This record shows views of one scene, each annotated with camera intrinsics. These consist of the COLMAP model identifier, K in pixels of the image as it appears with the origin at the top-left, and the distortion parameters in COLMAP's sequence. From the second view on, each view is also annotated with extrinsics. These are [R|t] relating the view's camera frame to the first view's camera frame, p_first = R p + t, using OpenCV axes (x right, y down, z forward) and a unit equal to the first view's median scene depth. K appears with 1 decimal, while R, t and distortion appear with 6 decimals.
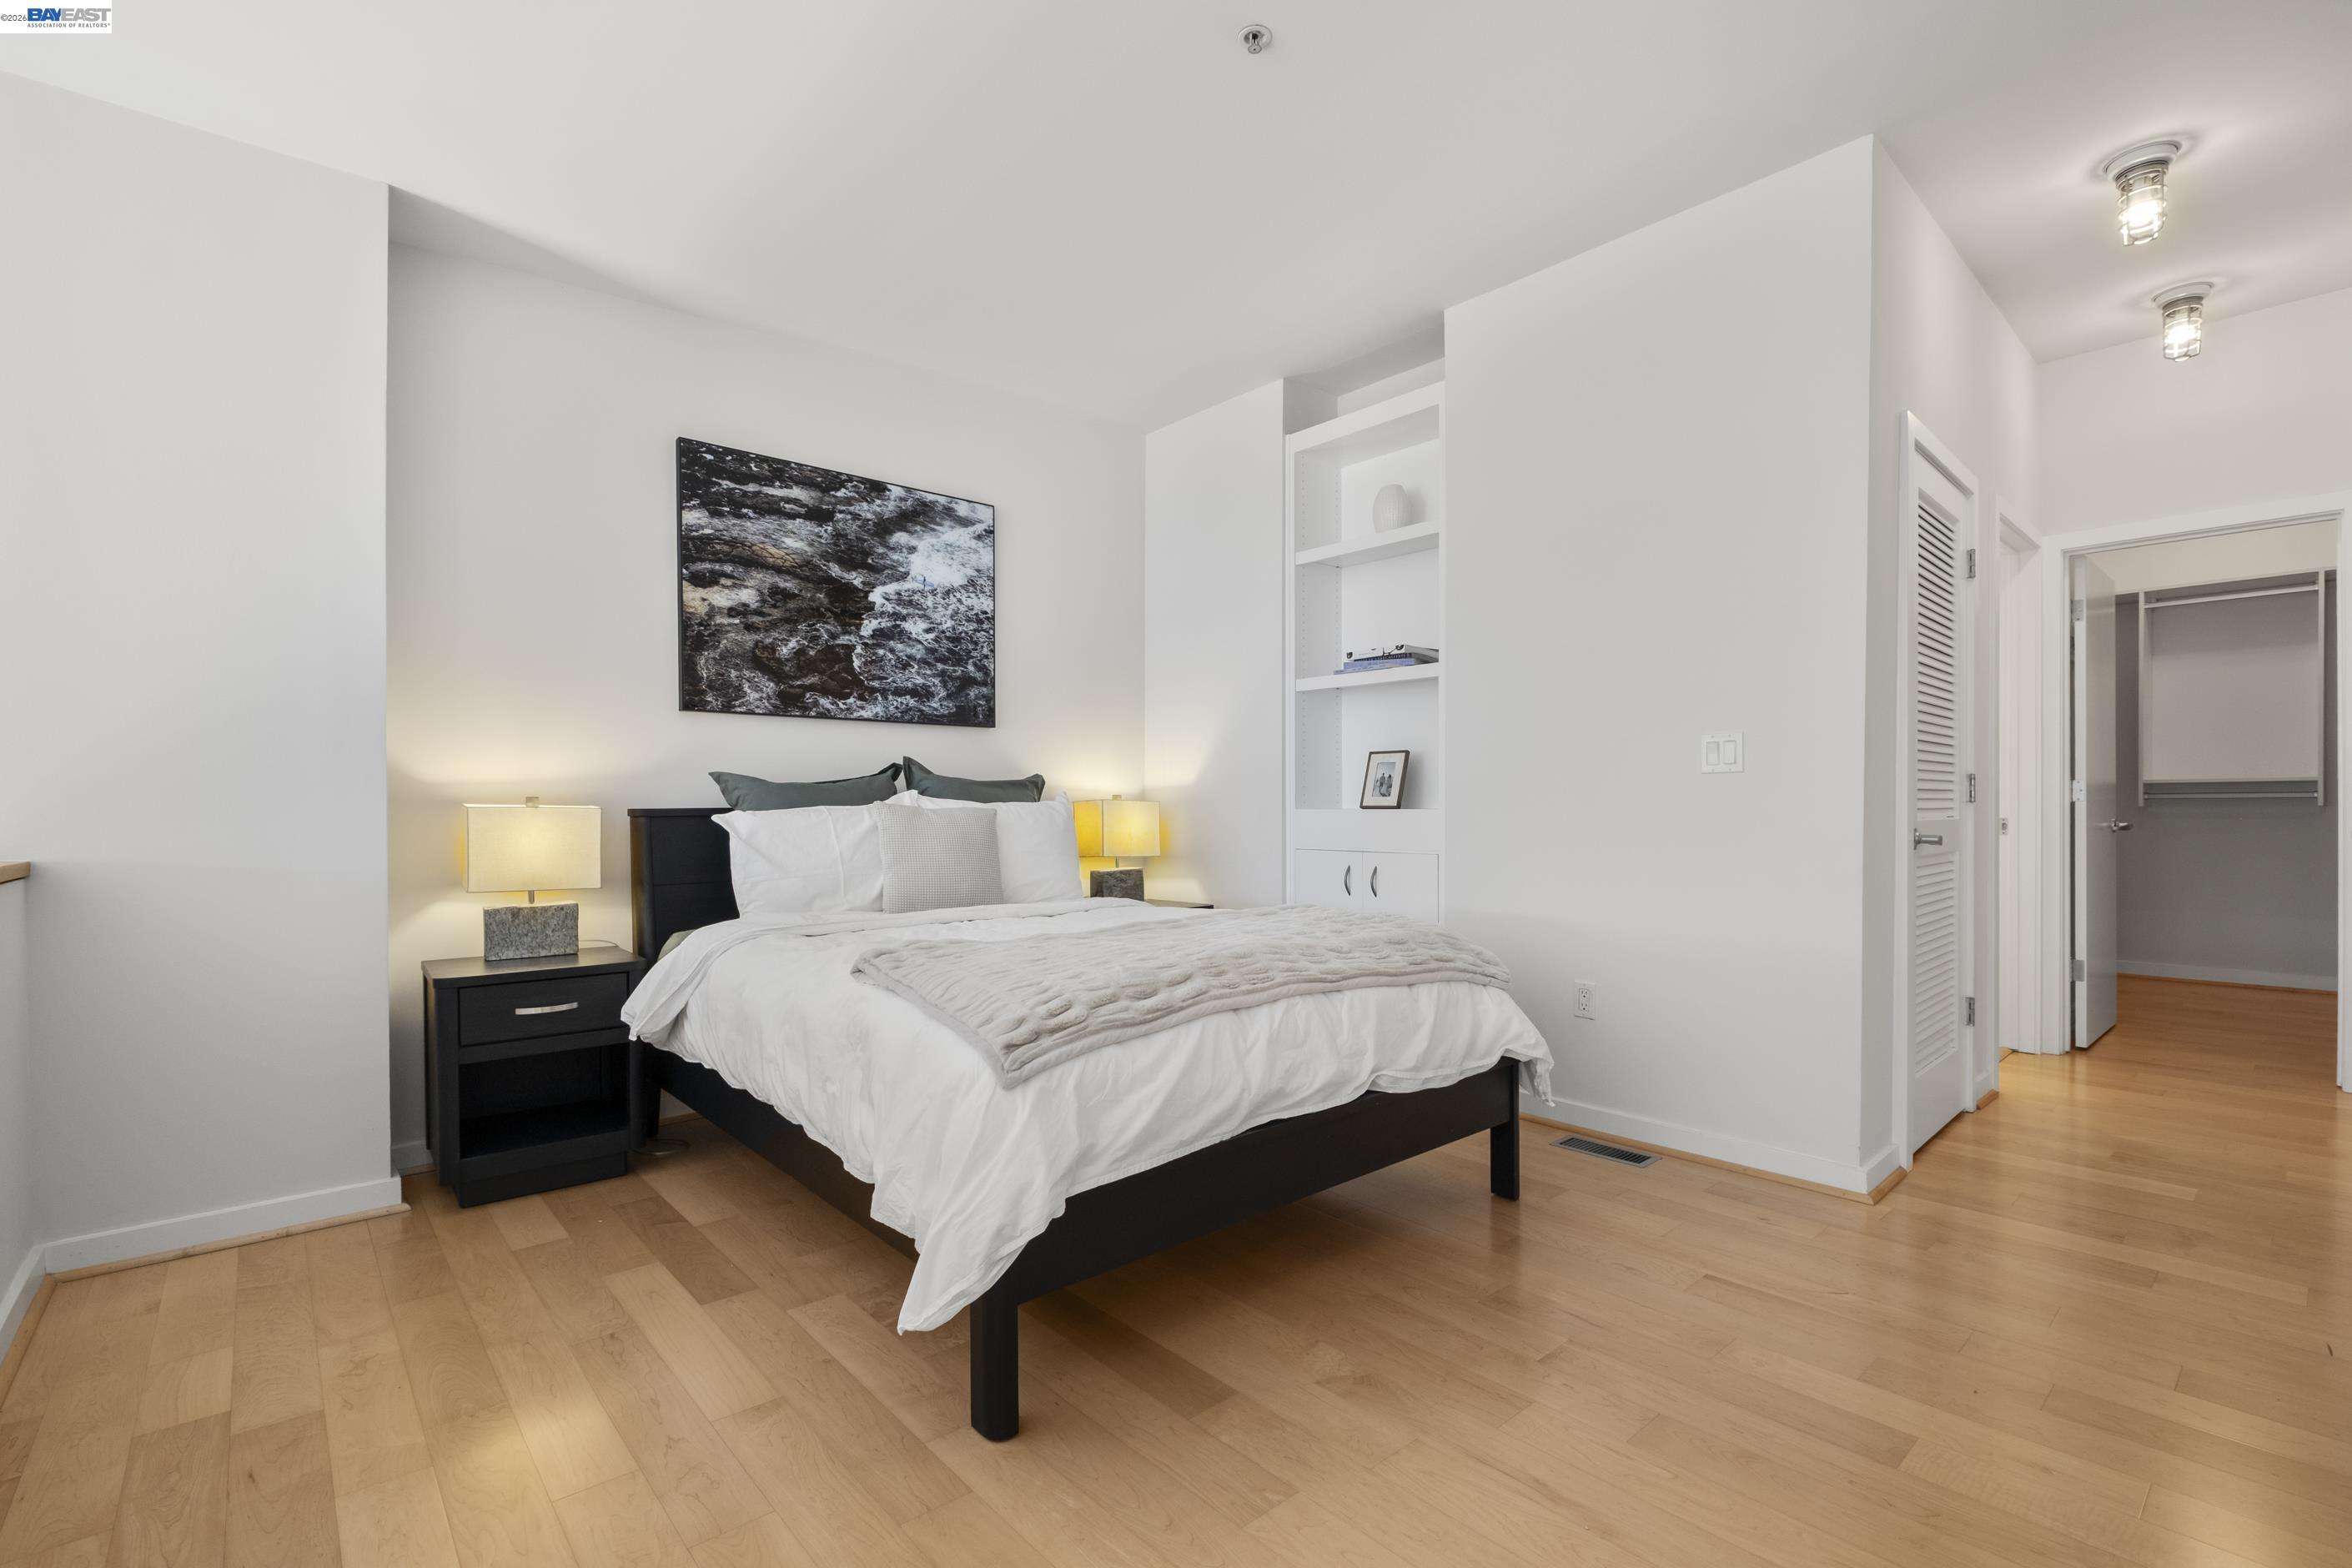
lens RADIAL K [[1038.9, 0, 1187.8], [0, 1038.9, 825.1], [0, 0, 1]] dist [-0.003784, -0.001974]
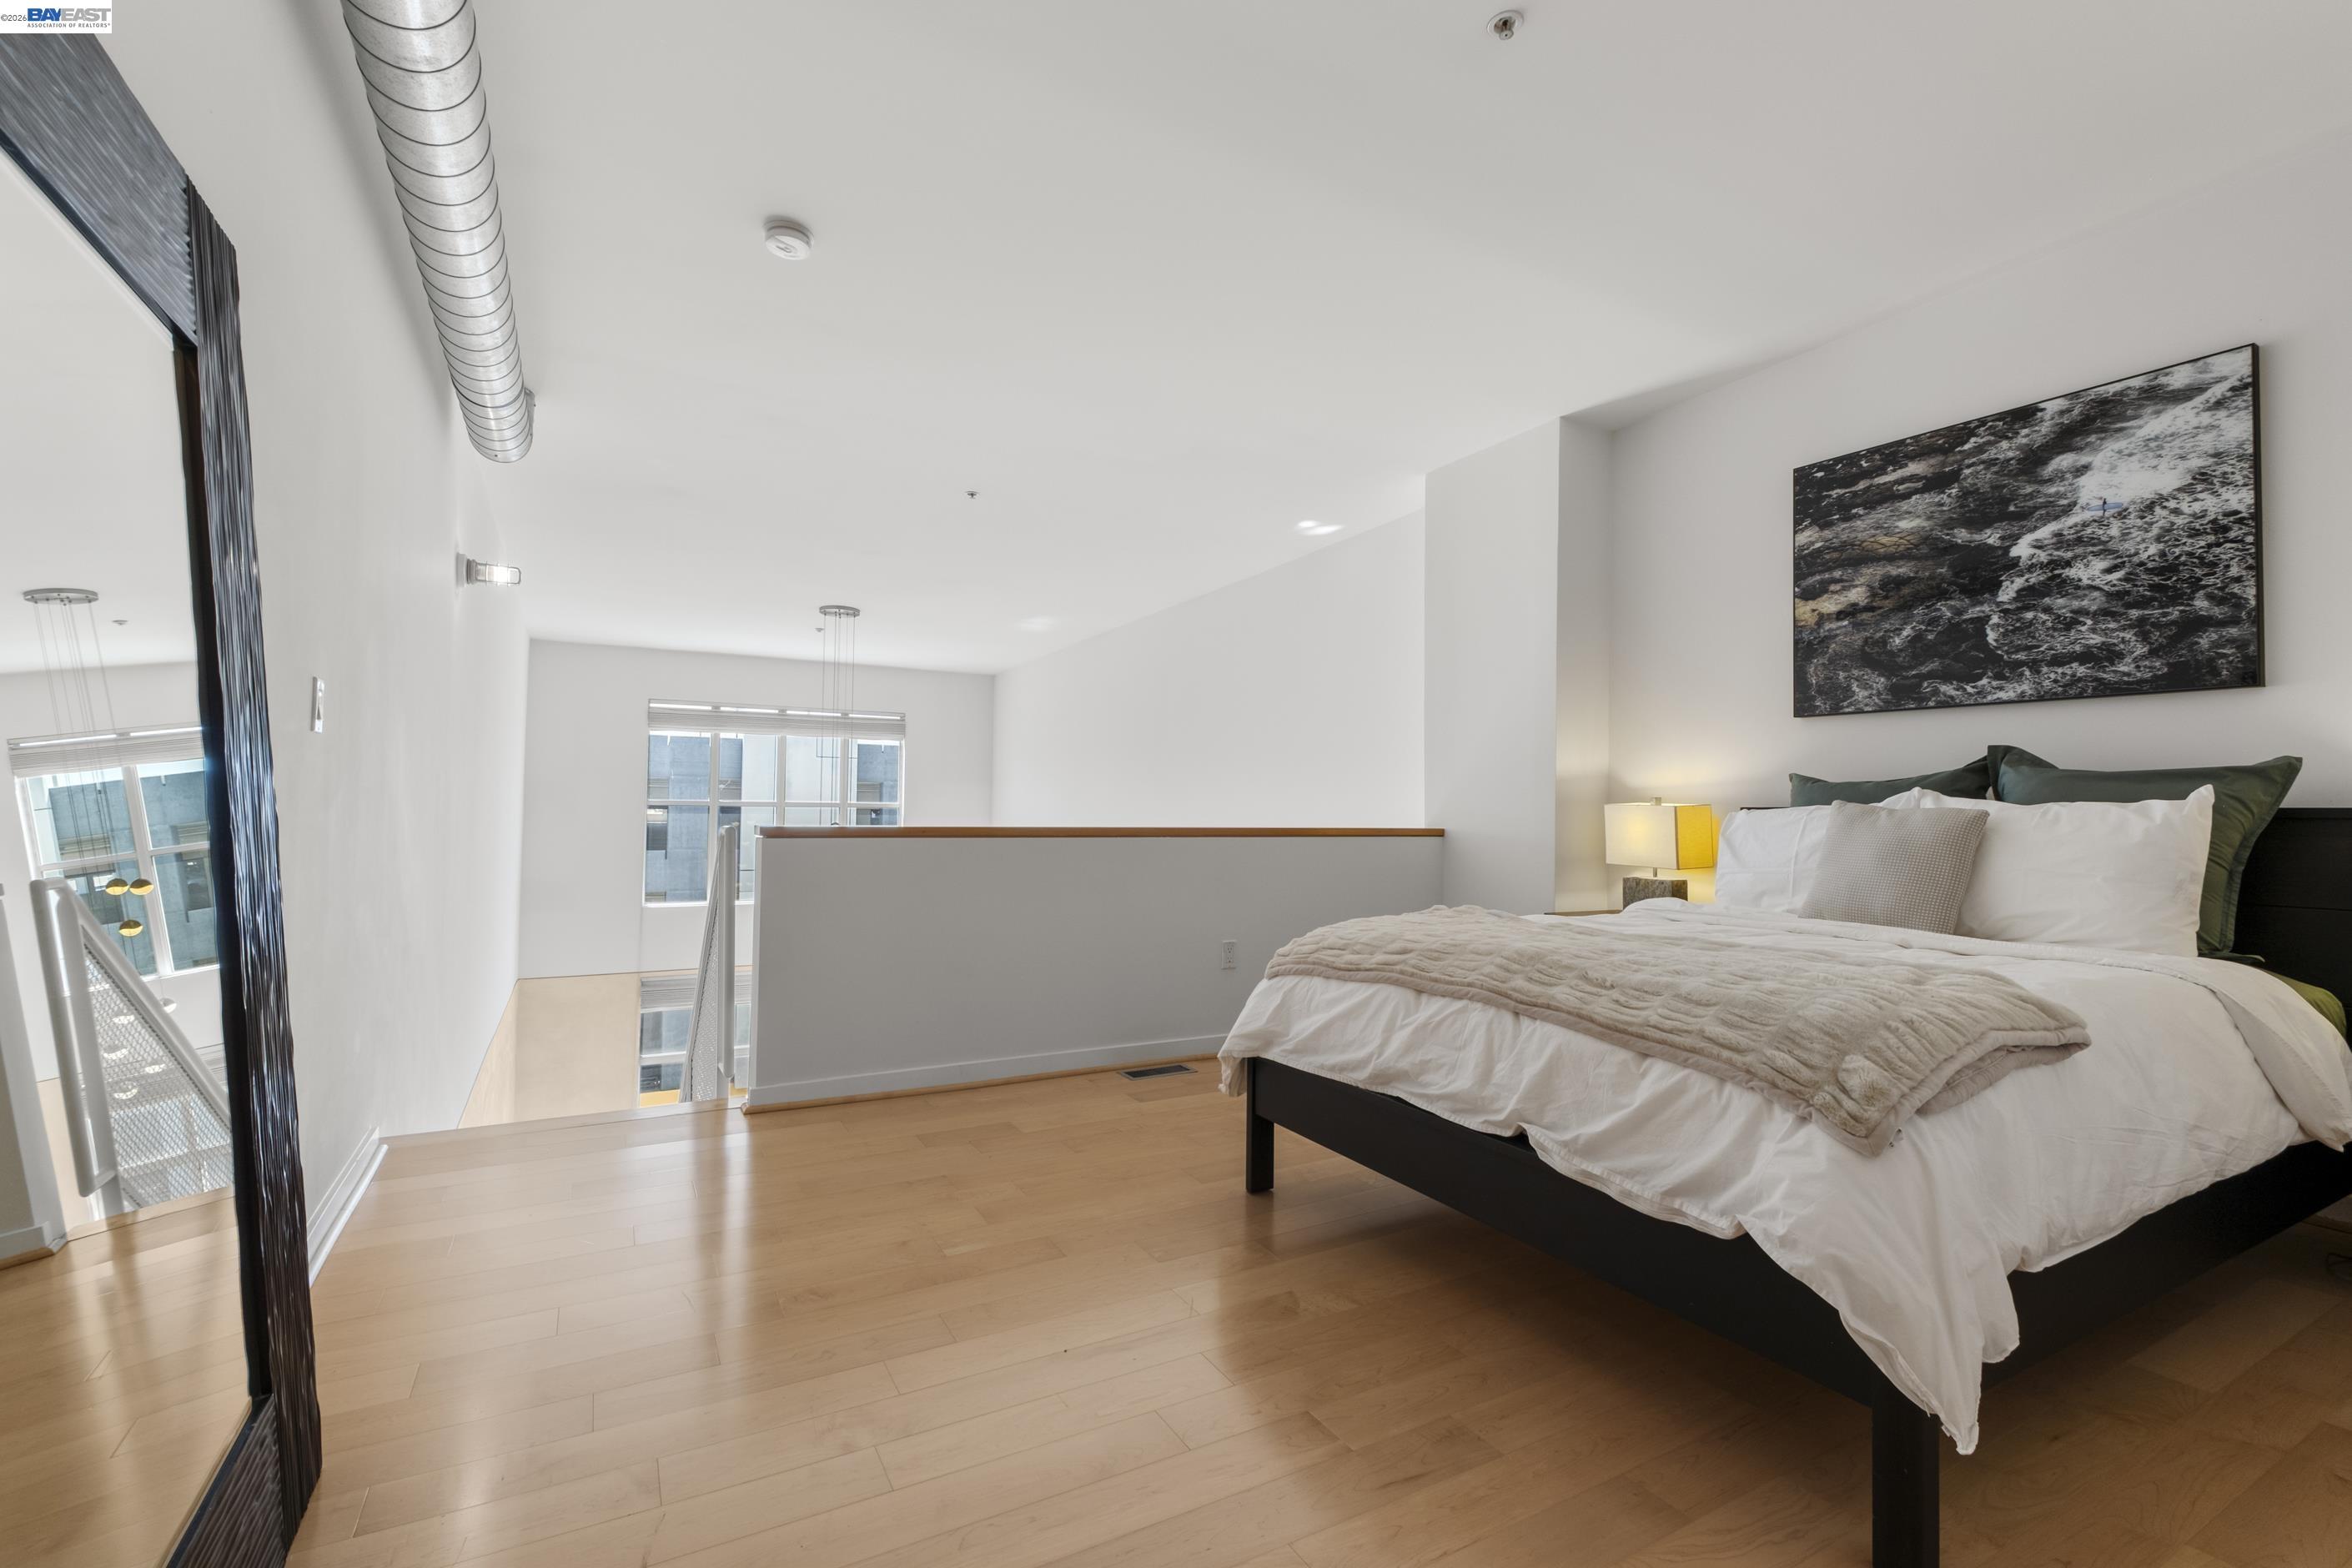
lens RADIAL K [[1038.9, 0, 1176.1], [0, 1038.9, 783.0], [0, 0, 1]] dist [-0.003784, -0.001974]
pose [[-0.224788, -0.017843, -0.974244, 0.642033], [-0.026837, 0.999566, -0.012115, -0.009972], [0.974038, 0.023422, -0.225170, 0.551821]]
